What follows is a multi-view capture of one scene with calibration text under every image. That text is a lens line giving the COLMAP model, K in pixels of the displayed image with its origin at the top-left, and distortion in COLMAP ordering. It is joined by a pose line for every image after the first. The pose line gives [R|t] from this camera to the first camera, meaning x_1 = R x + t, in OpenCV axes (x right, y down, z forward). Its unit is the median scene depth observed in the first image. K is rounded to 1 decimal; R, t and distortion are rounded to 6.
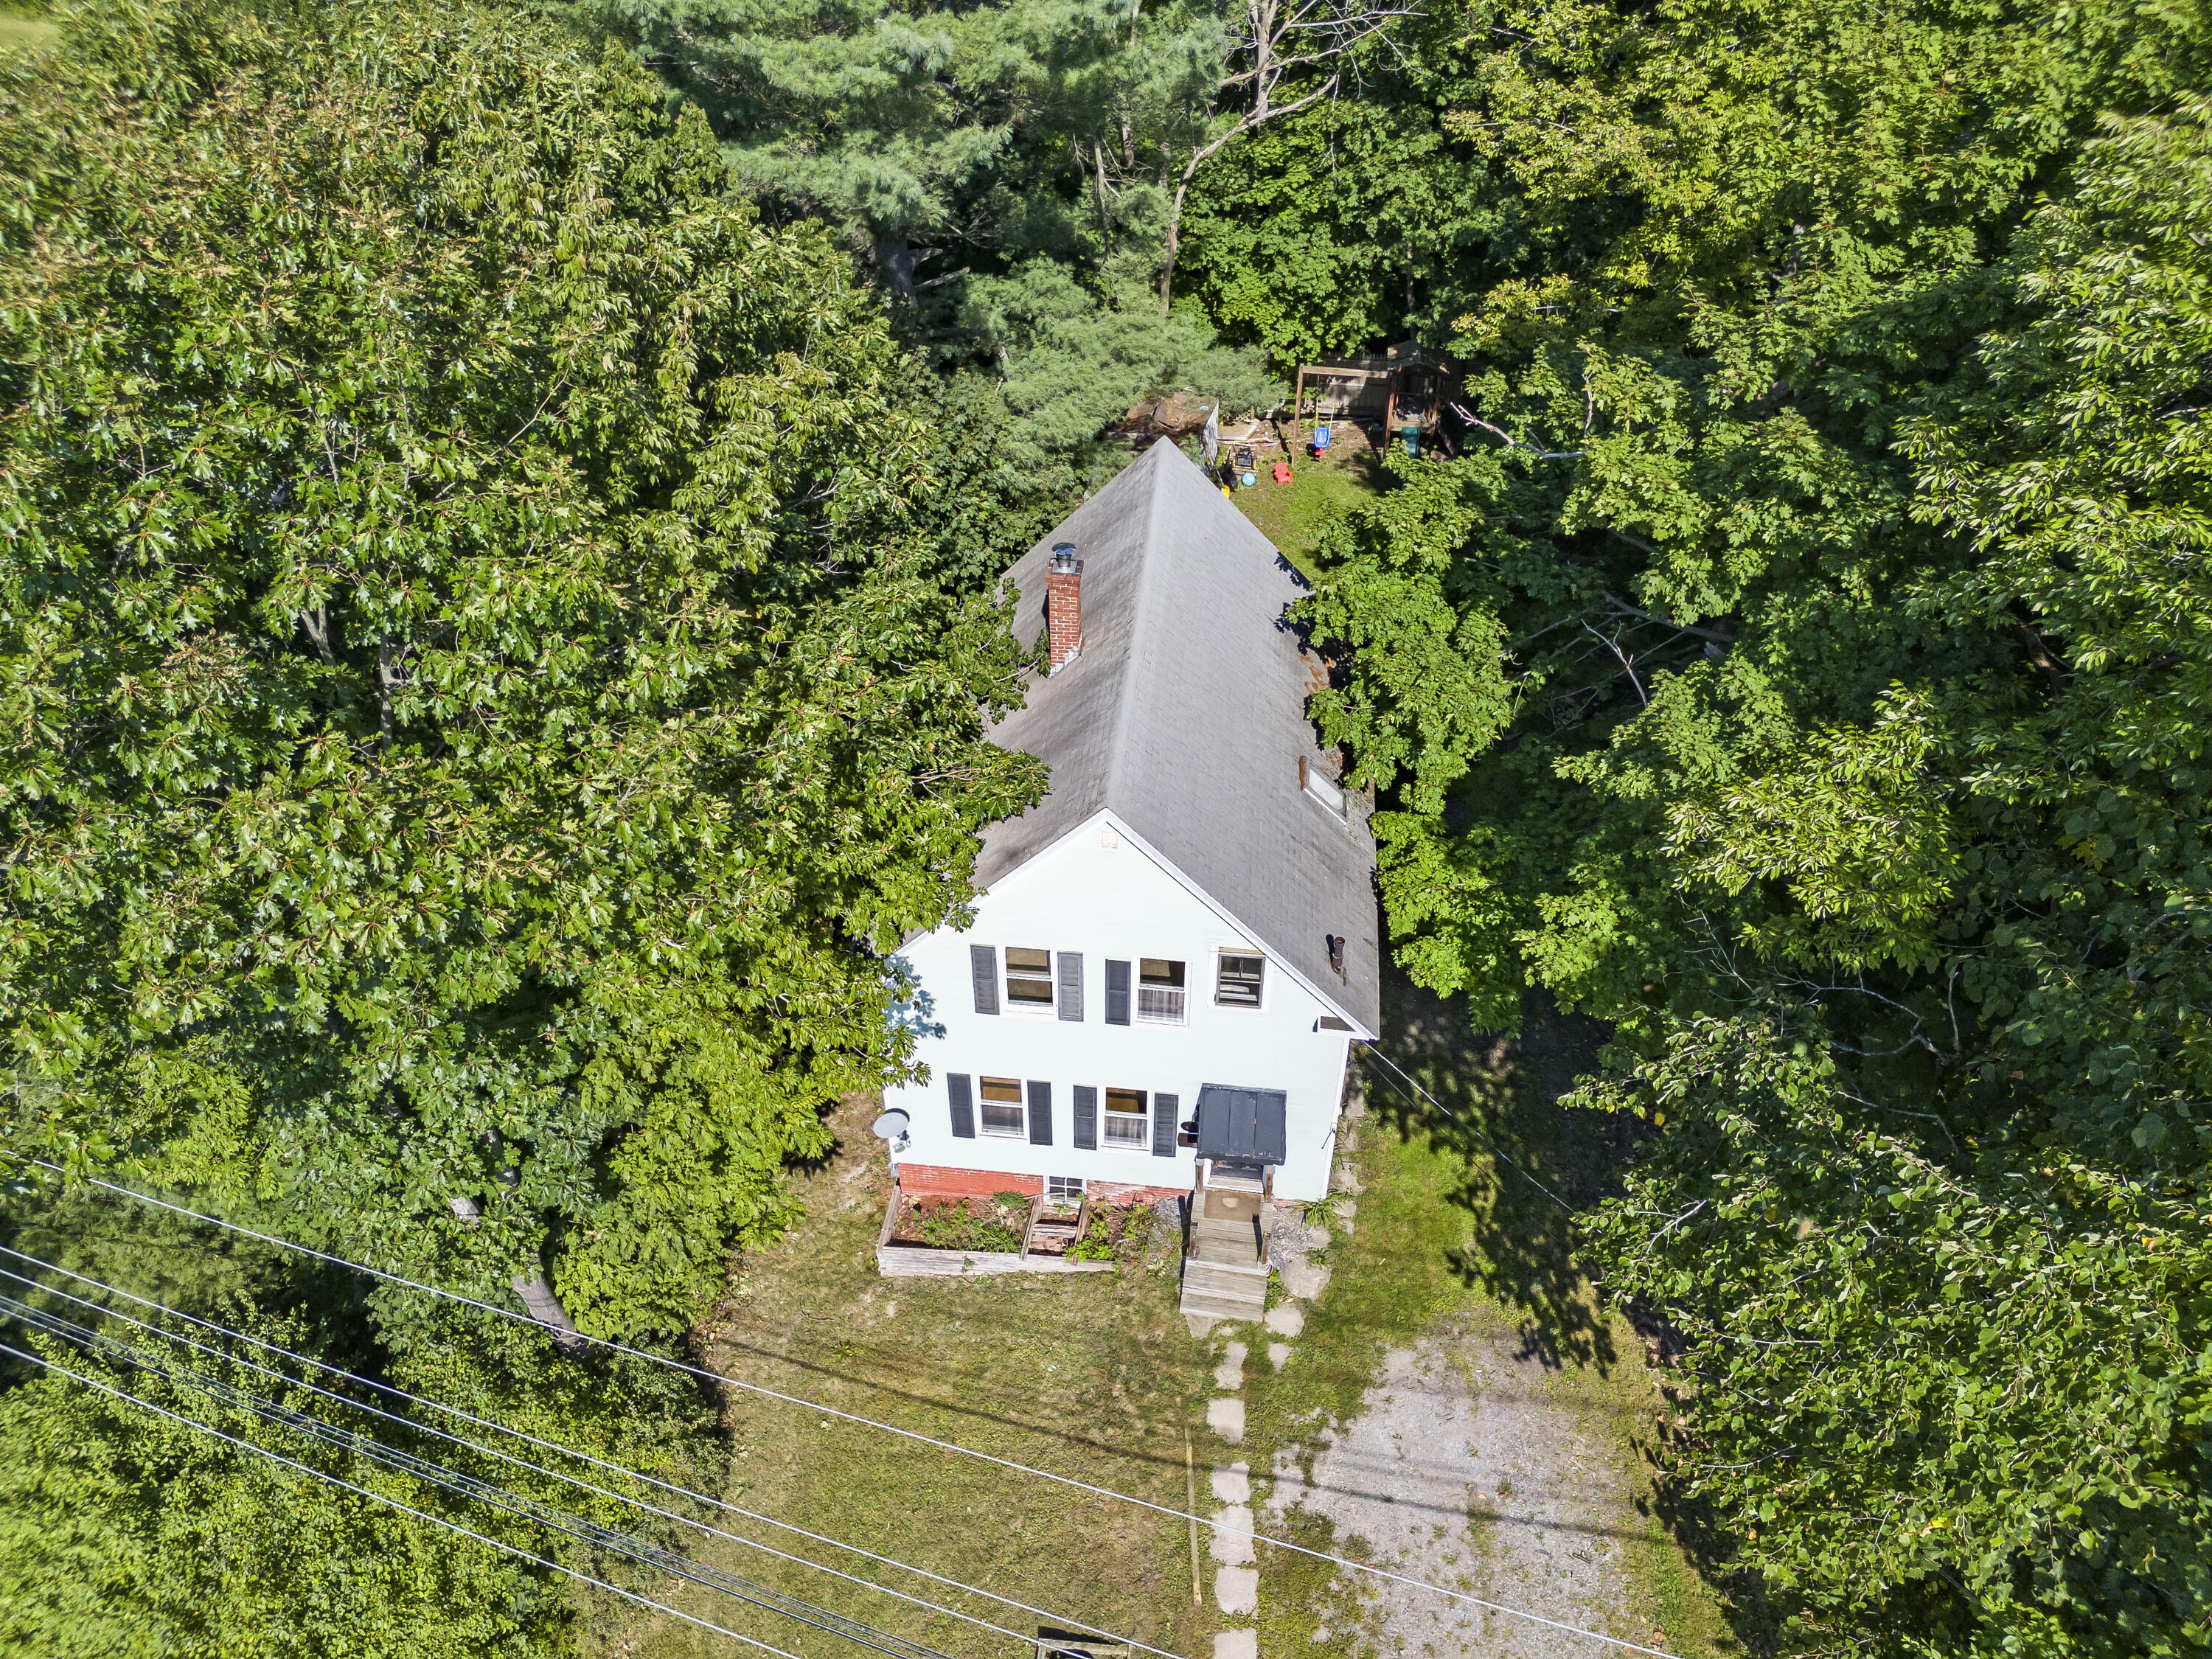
lens RADIAL K [[1630.2, 0, 1107.3], [0, 1630.2, 818.1], [0, 0, 1]] dist [0.076267, -0.043021]
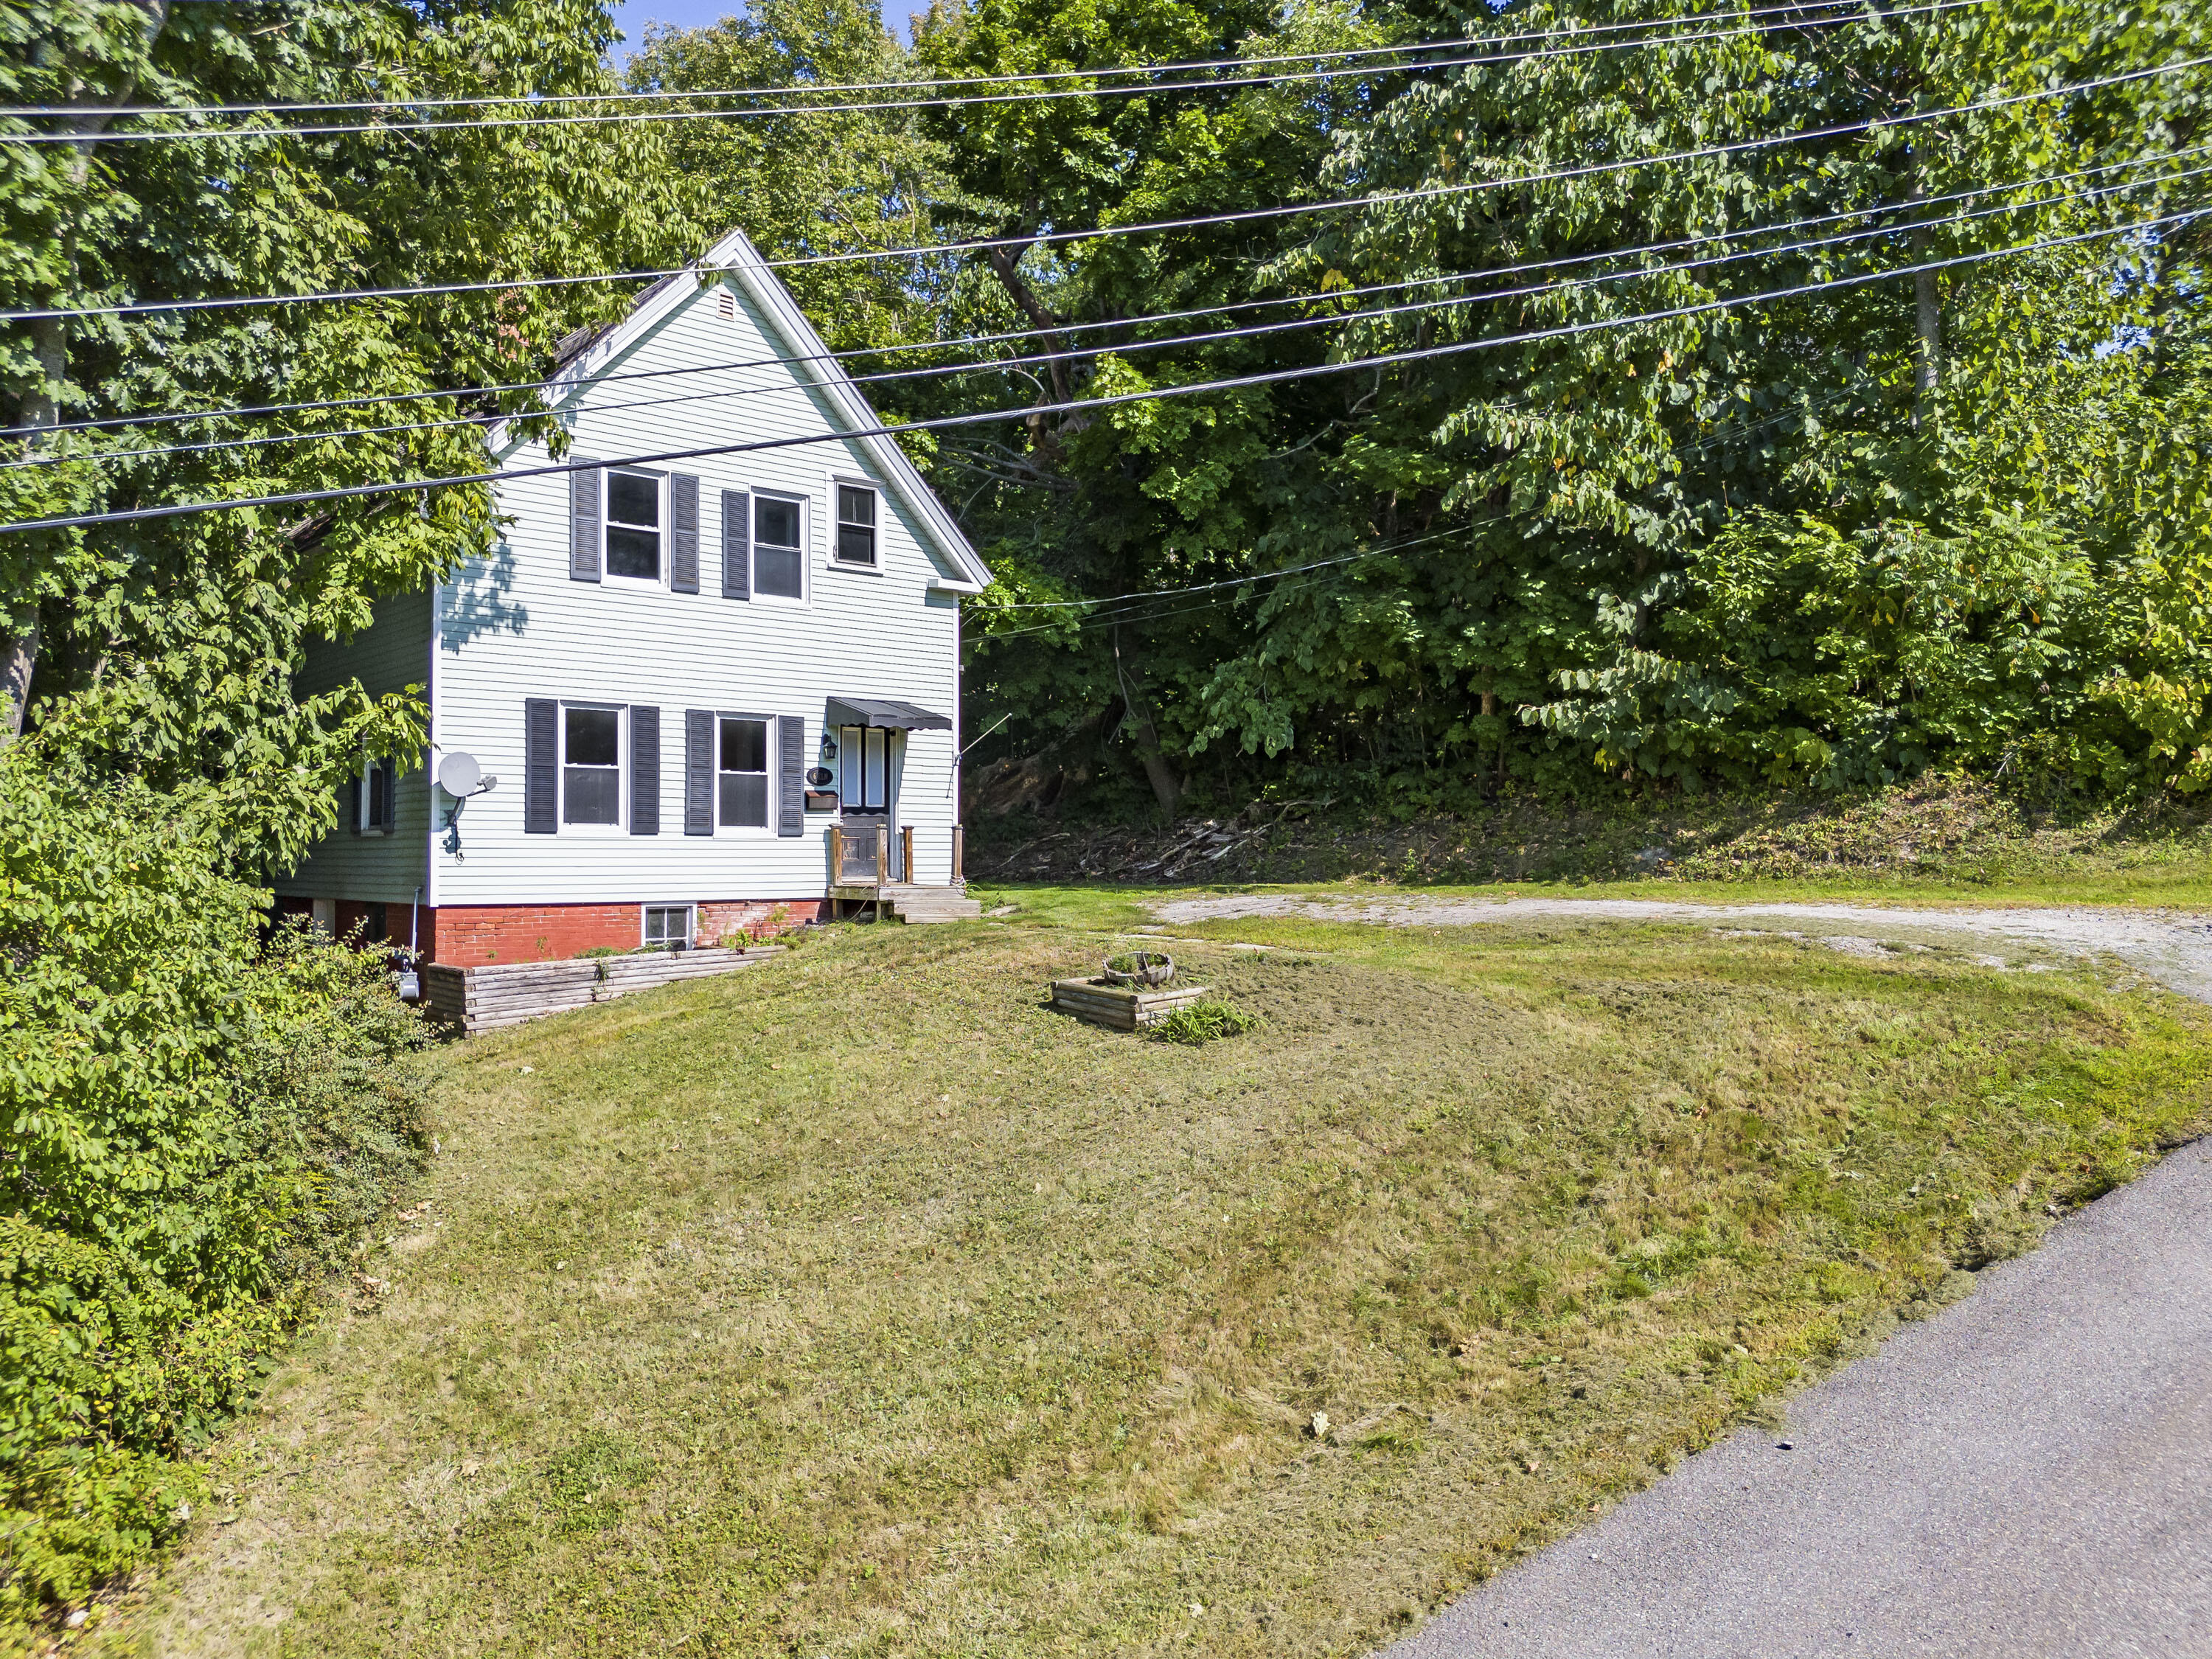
lens RADIAL K [[1630.2, 0, 1114.9], [0, 1630.2, 830.2], [0, 0, 1]] dist [0.076267, -0.043021]
pose [[0.687761, 0.010281, 0.725864, -0.472229], [0.480180, 0.743460, -0.465504, 0.700258], [-0.544437, 0.668701, 0.506386, 0.525263]]
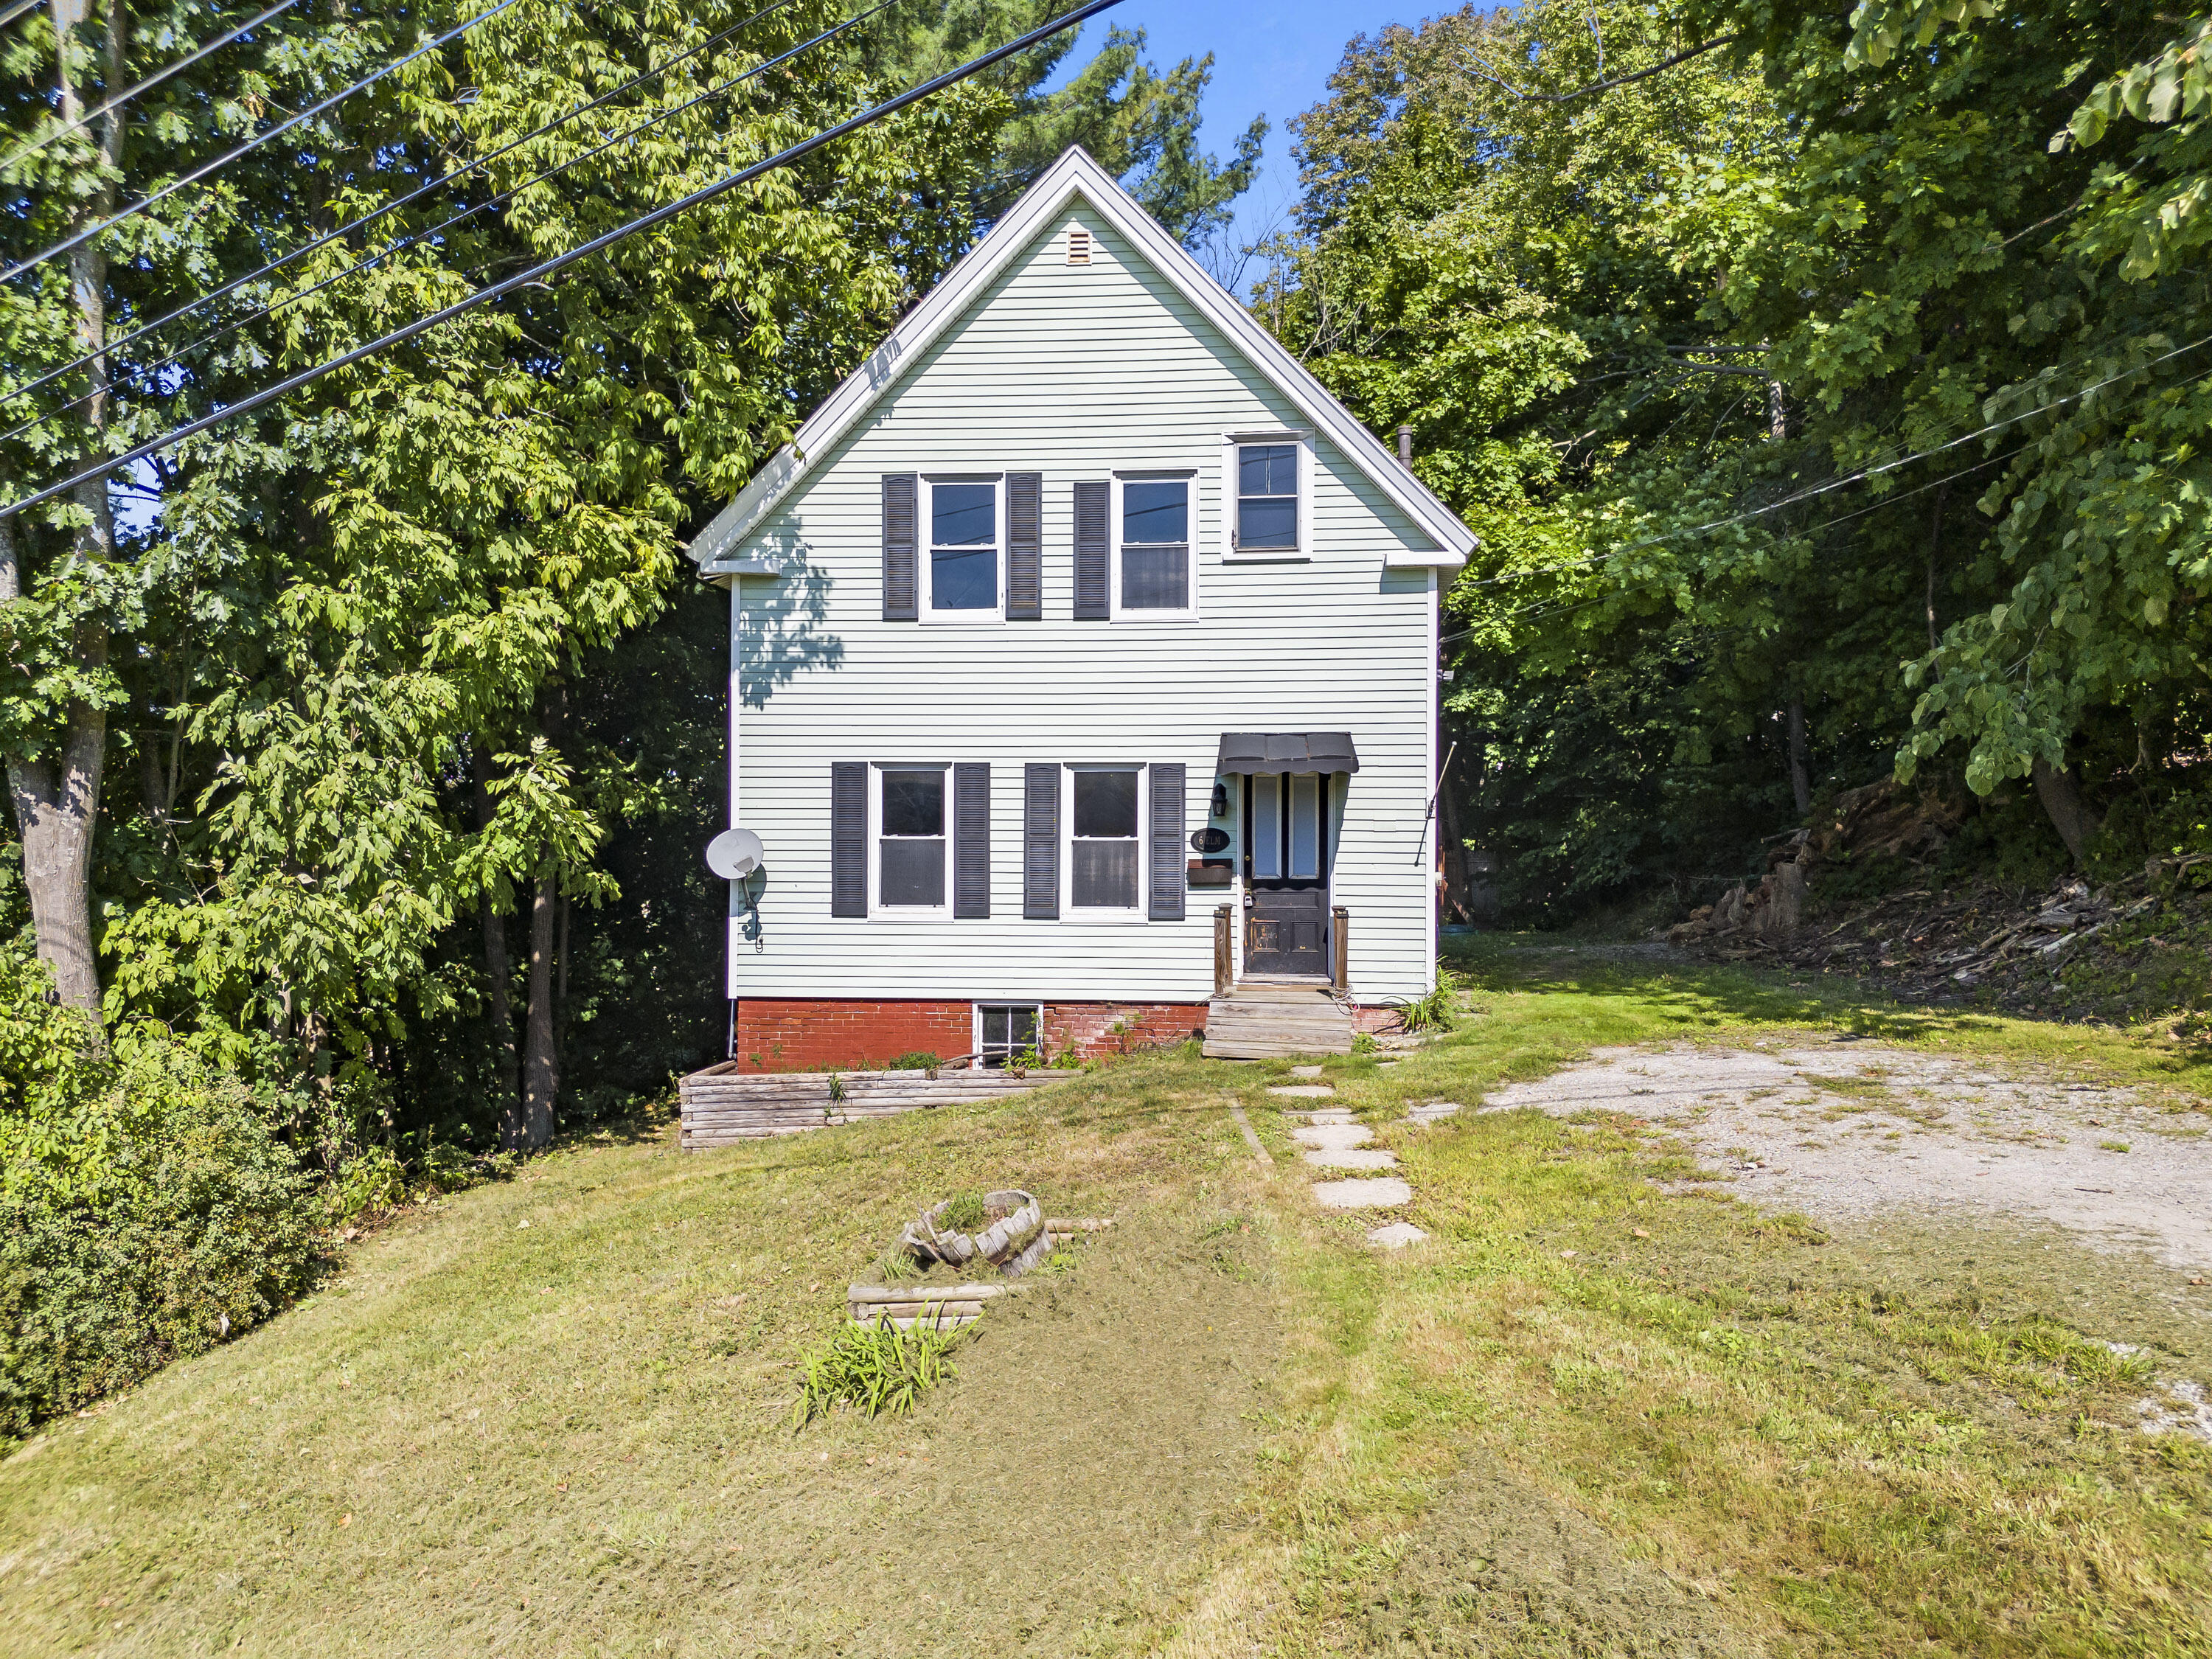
lens RADIAL K [[1630.2, 0, 1109.0], [0, 1630.2, 841.3], [0, 0, 1]] dist [0.076267, -0.043021]
pose [[0.999870, -0.000238, 0.016132, 0.002646], [0.010839, 0.750501, -0.660780, 0.630204], [-0.011950, 0.660869, 0.750406, 0.542075]]
